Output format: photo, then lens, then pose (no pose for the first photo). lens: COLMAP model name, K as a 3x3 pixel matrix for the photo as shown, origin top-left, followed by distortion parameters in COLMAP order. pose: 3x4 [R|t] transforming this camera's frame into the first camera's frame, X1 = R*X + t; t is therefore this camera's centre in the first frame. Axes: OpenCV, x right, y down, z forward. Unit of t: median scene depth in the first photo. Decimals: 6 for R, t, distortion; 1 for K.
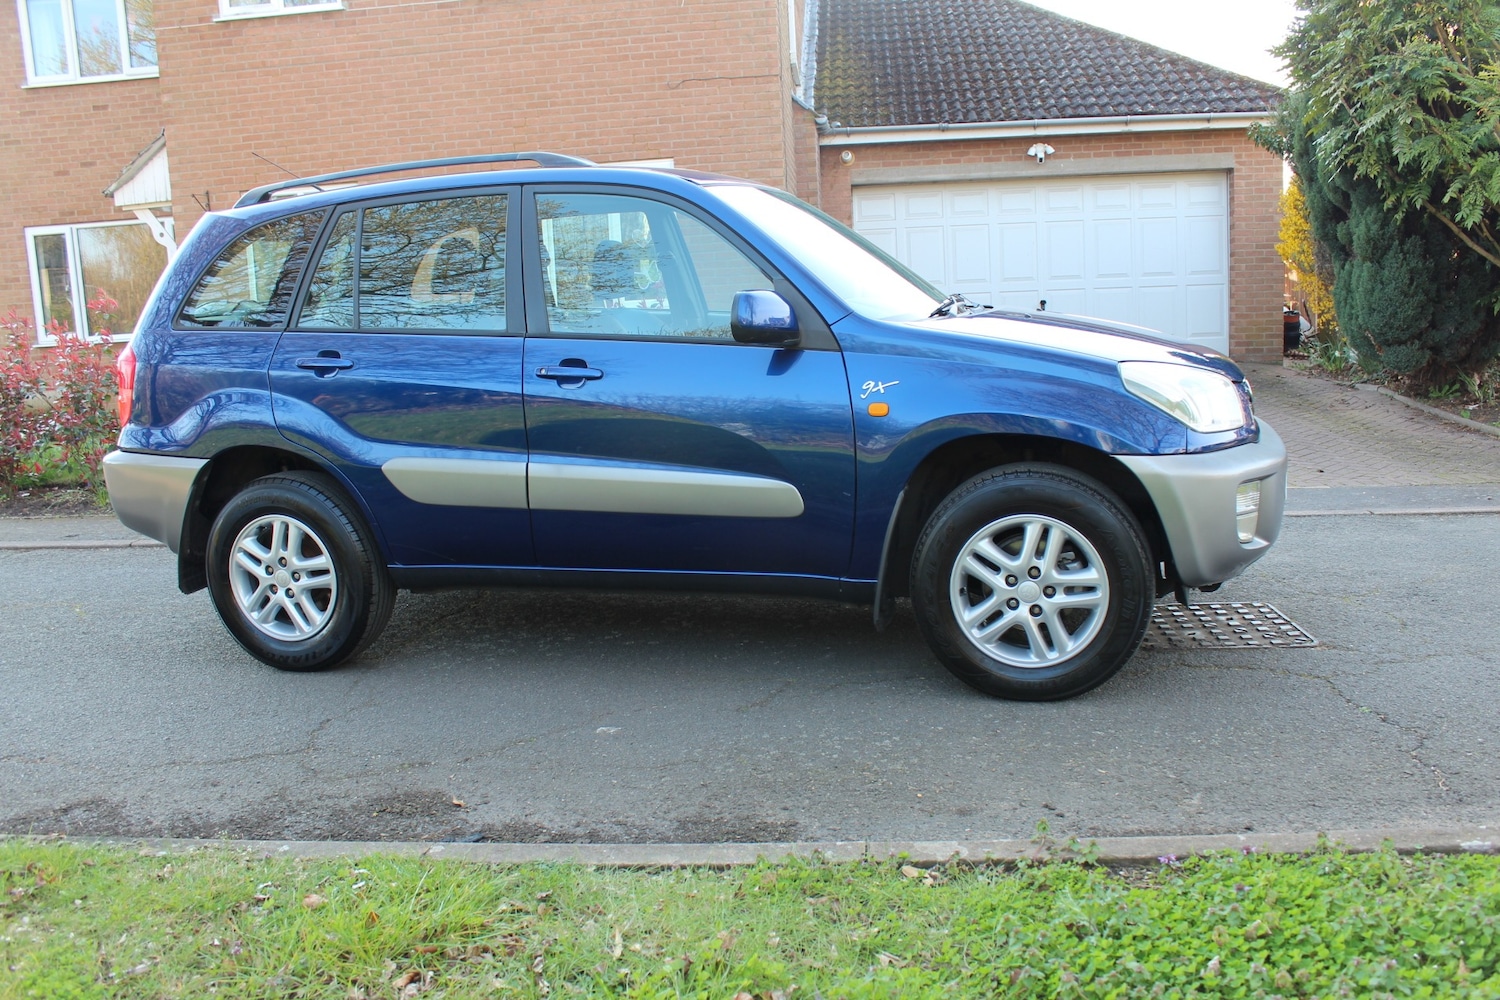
lens RADIAL K [[1251.7, 0, 779.8], [0, 1251.7, 516.9], [0, 0, 1]] dist [-0.154877, 0.135697]
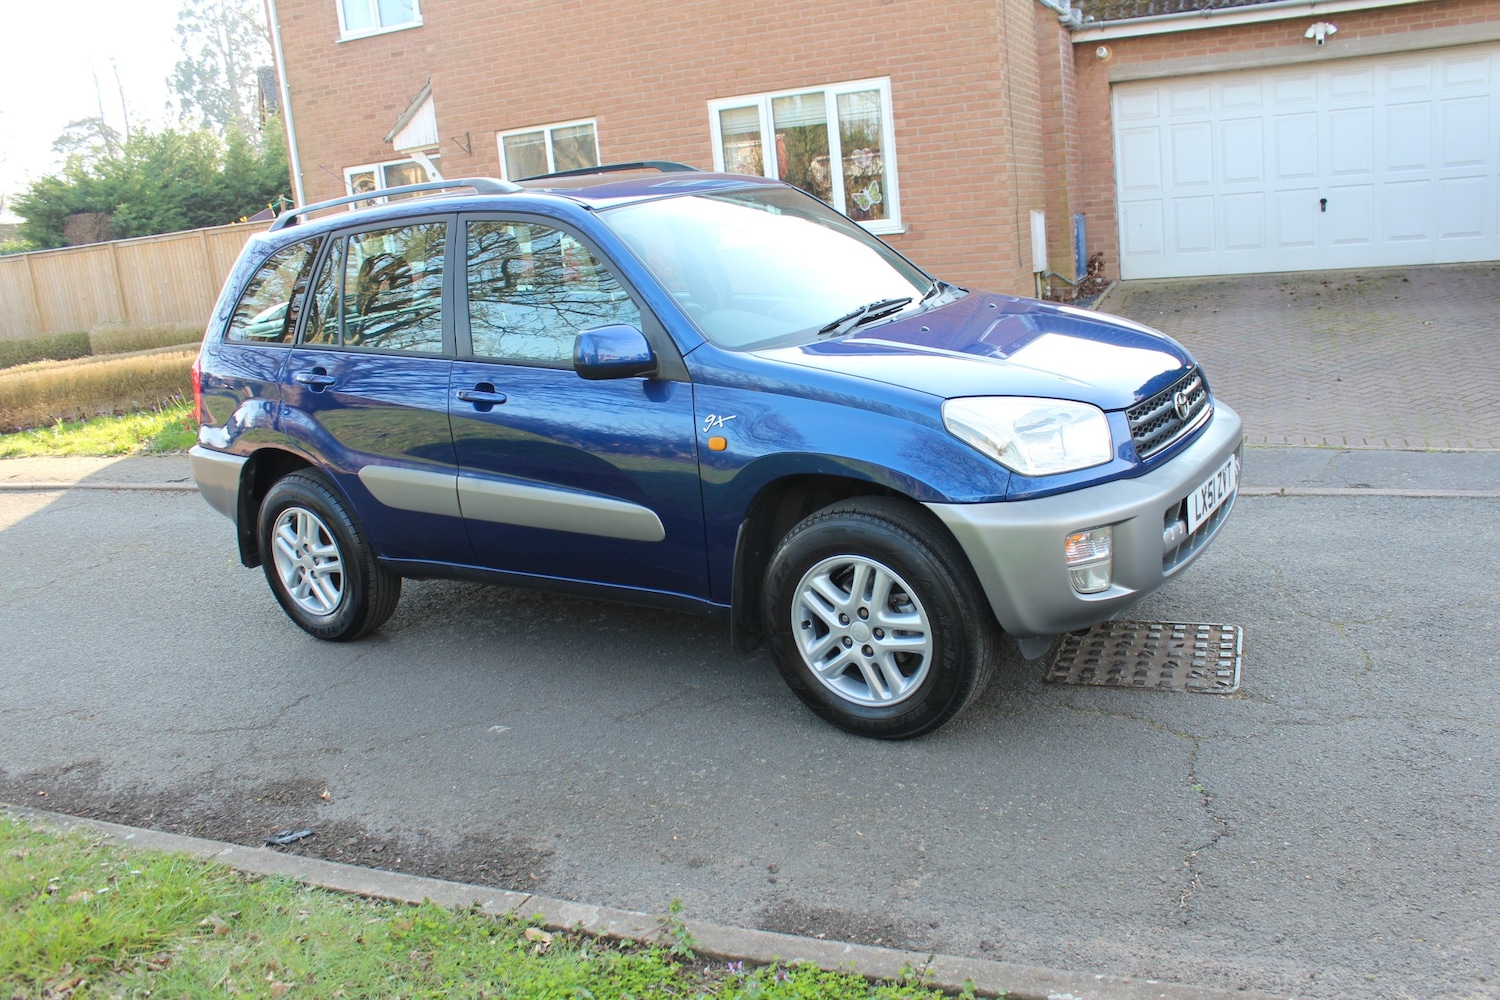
lens RADIAL K [[1251.7, 0, 779.8], [0, 1251.7, 516.9], [0, 0, 1]] dist [-0.154877, 0.135697]
pose [[0.954839, 0.030085, -0.295595, 0.129468], [-0.000727, 0.995094, 0.098931, -0.038590], [0.297121, -0.094249, 0.950177, 0.015386]]
